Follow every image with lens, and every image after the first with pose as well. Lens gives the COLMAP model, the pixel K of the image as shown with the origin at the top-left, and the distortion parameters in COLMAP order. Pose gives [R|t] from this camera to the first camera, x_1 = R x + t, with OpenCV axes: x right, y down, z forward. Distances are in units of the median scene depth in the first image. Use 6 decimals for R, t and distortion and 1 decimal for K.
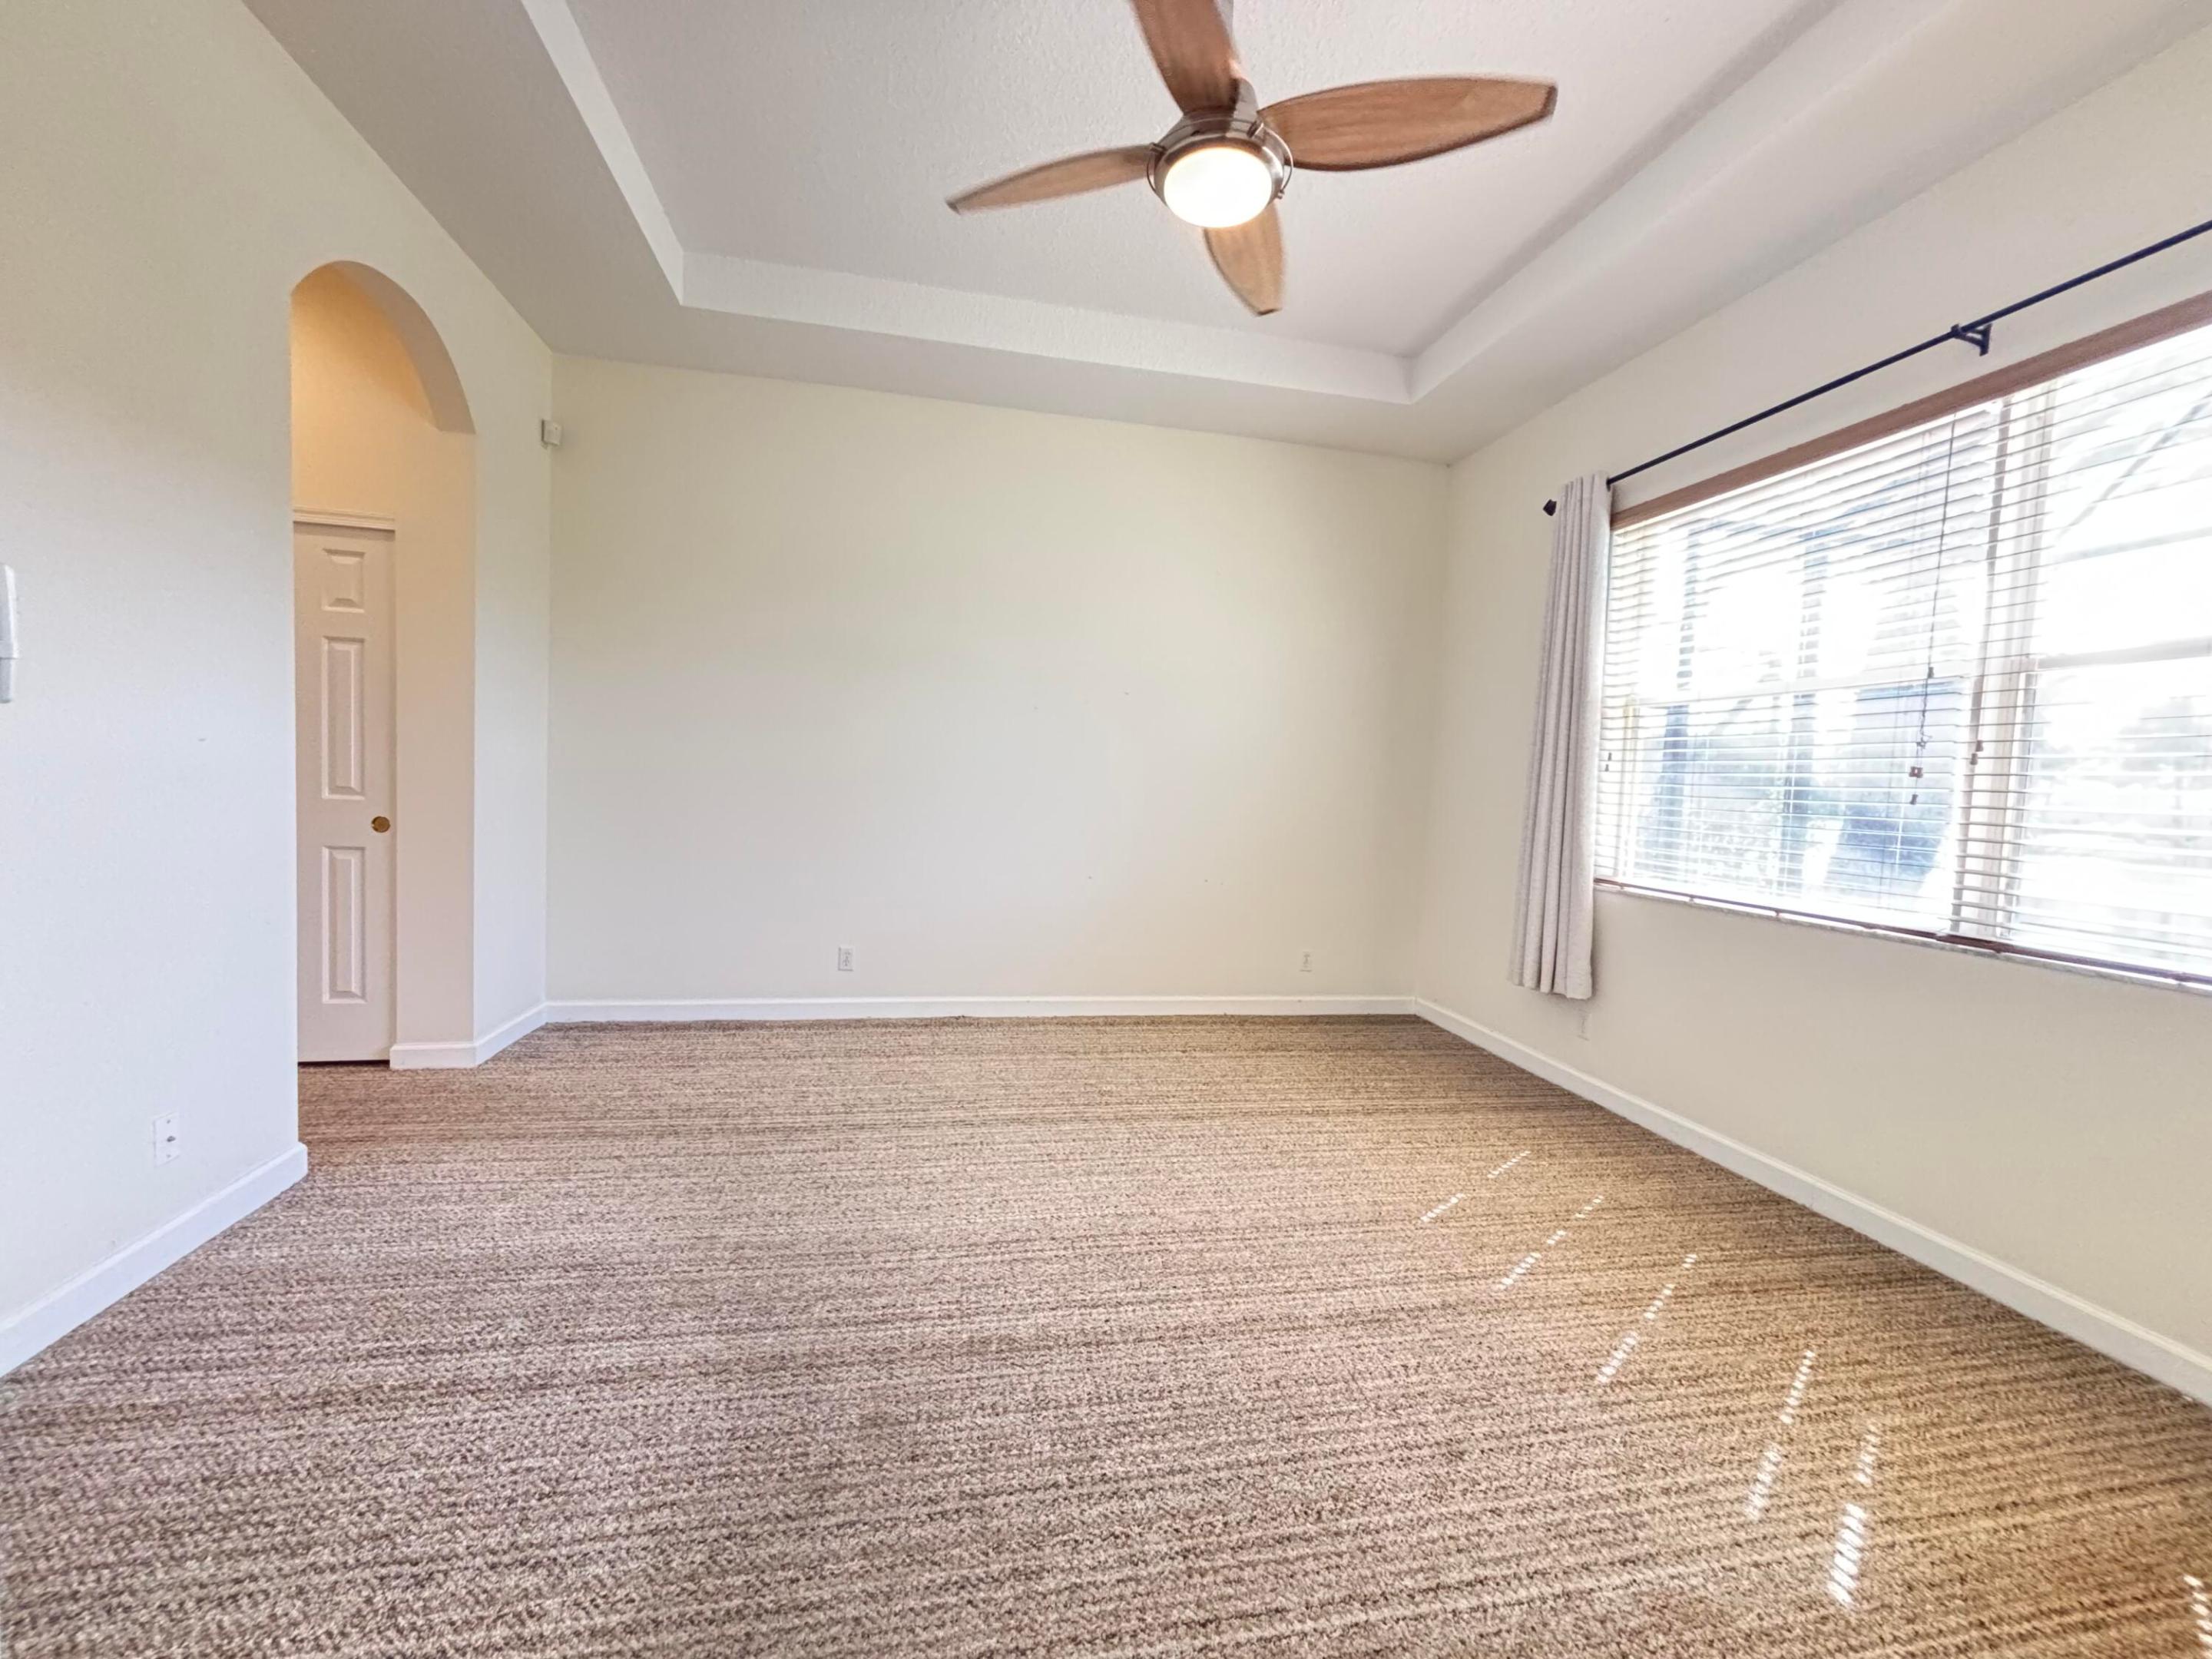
lens RADIAL K [[891.3, 0, 1107.9], [0, 891.3, 832.3], [0, 0, 1]] dist [0.001797, 0.000706]
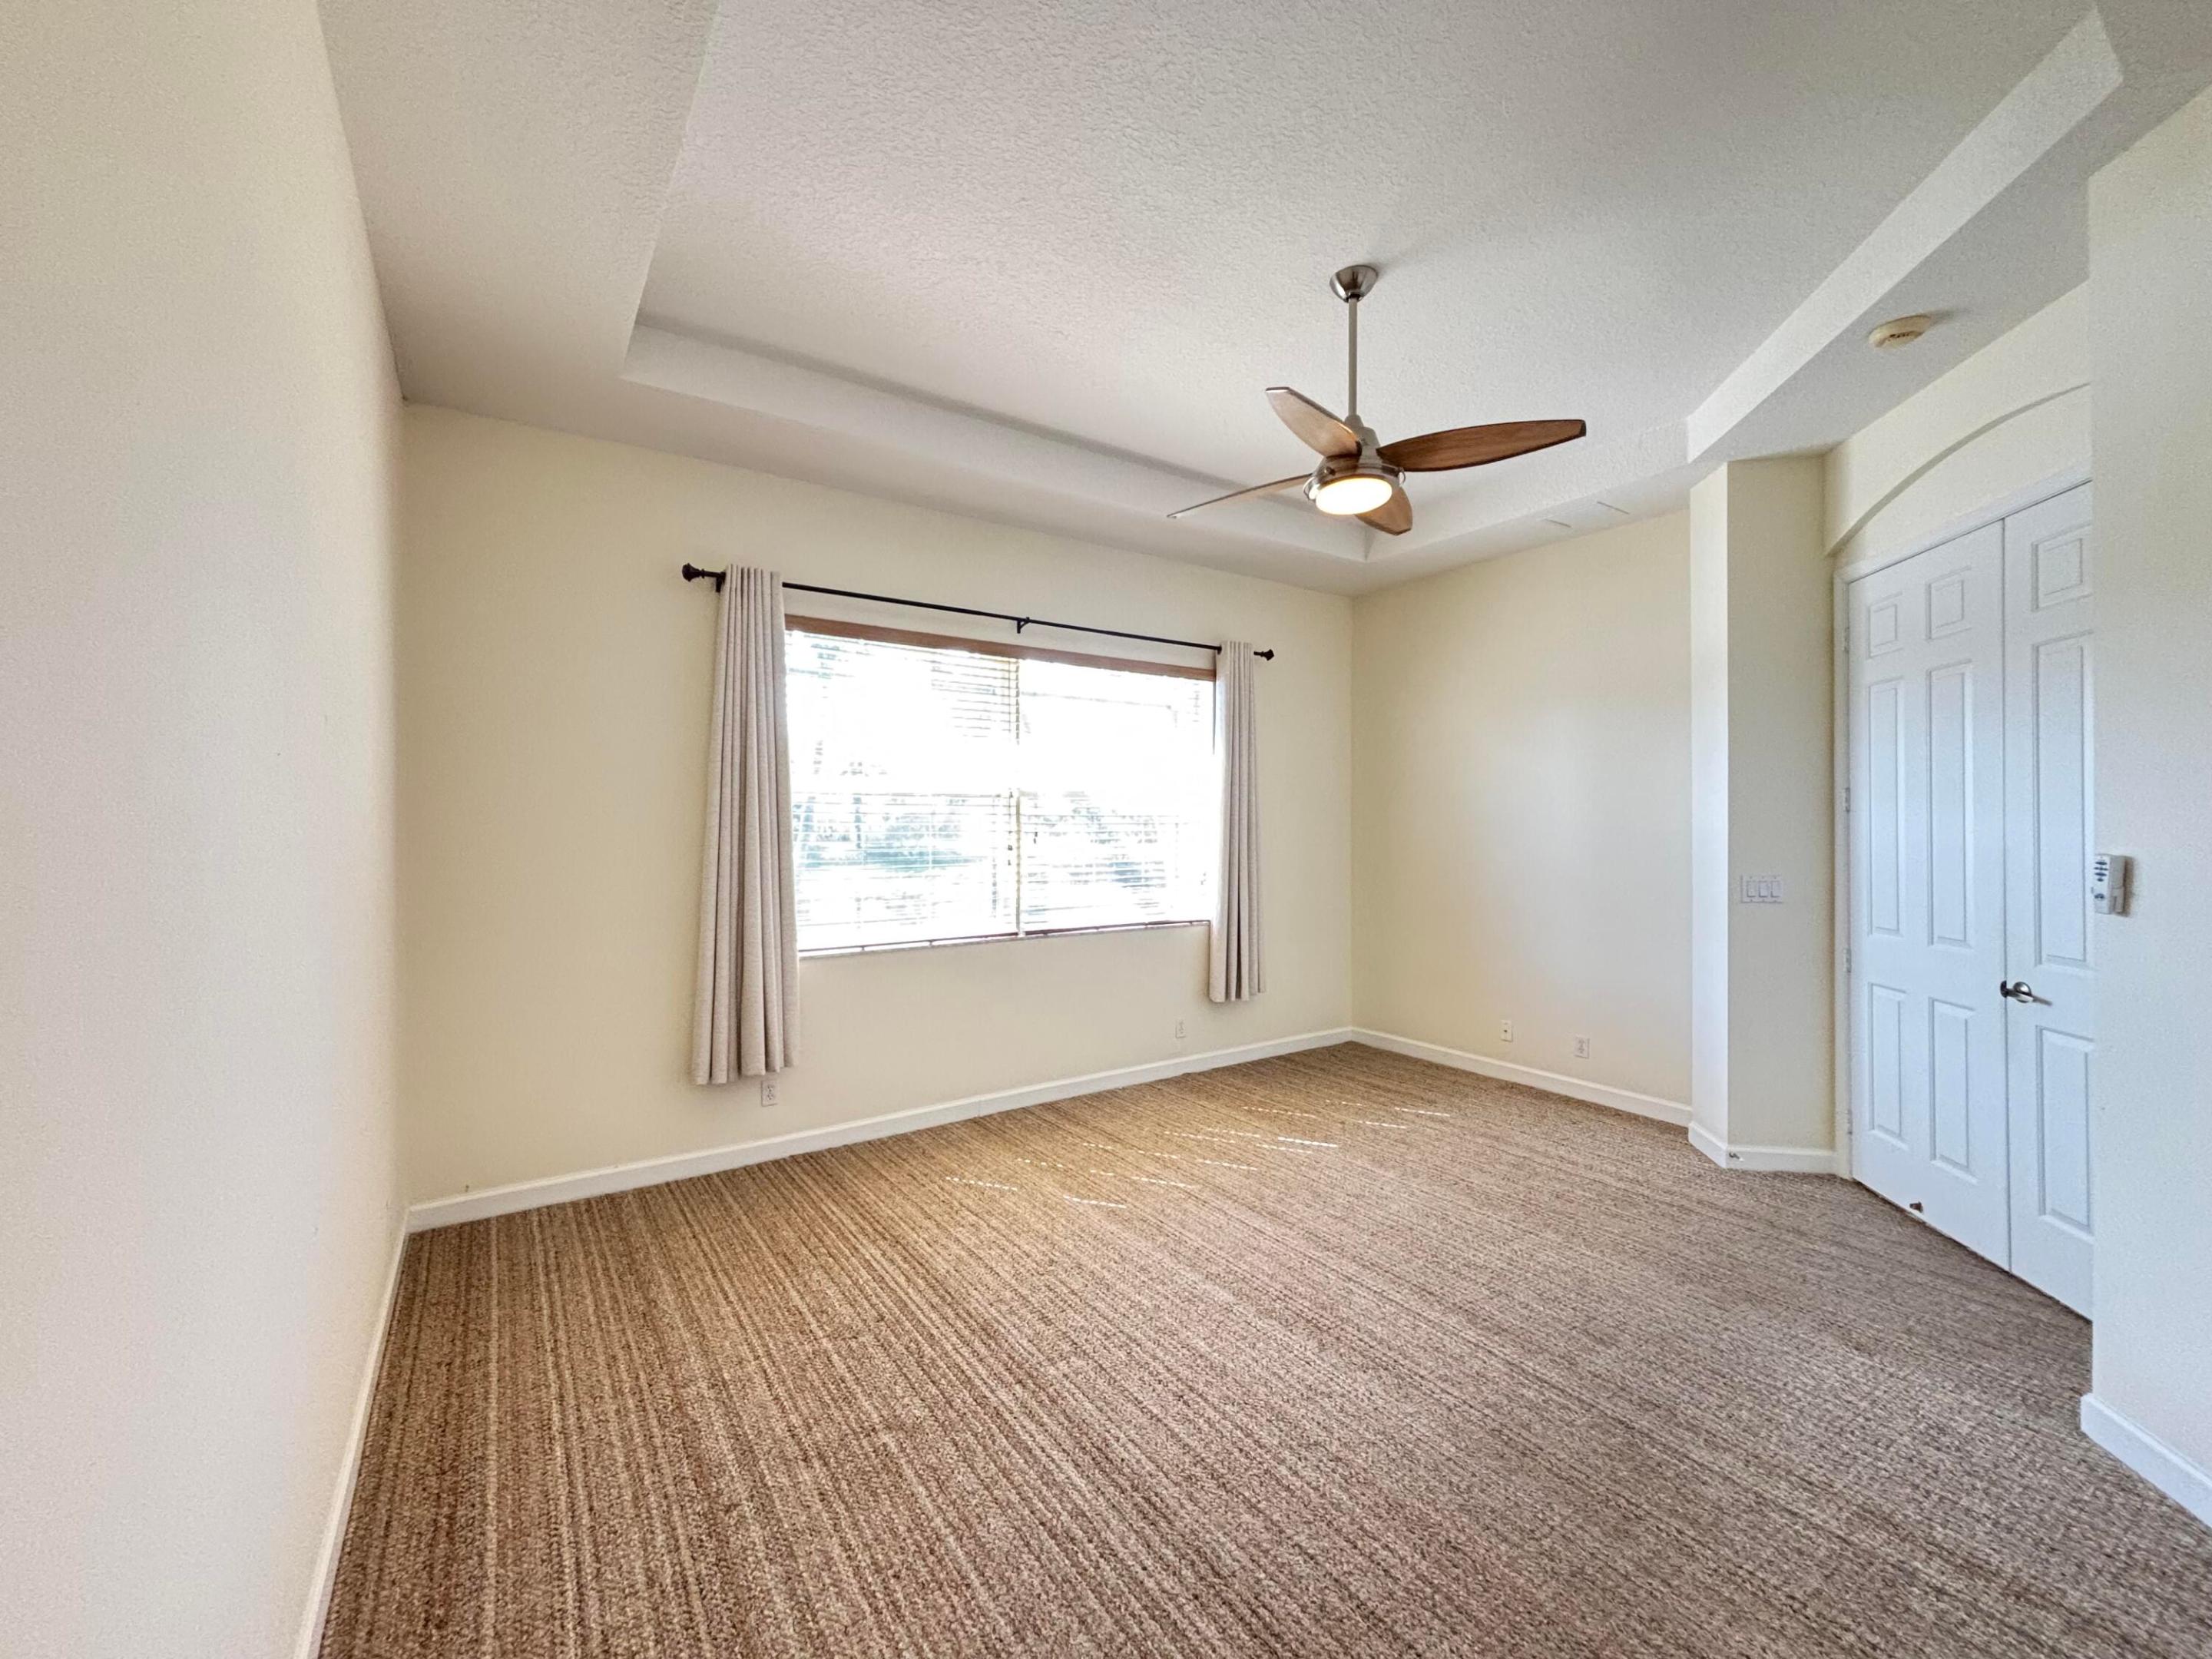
lens RADIAL K [[891.3, 0, 1094.5], [0, 891.3, 822.2], [0, 0, 1]] dist [0.001797, 0.000706]
pose [[-0.374914, -0.044201, 0.926005, -0.798187], [0.042490, 0.996994, 0.064792, -0.216800], [-0.926085, 0.063637, -0.371909, 1.413119]]
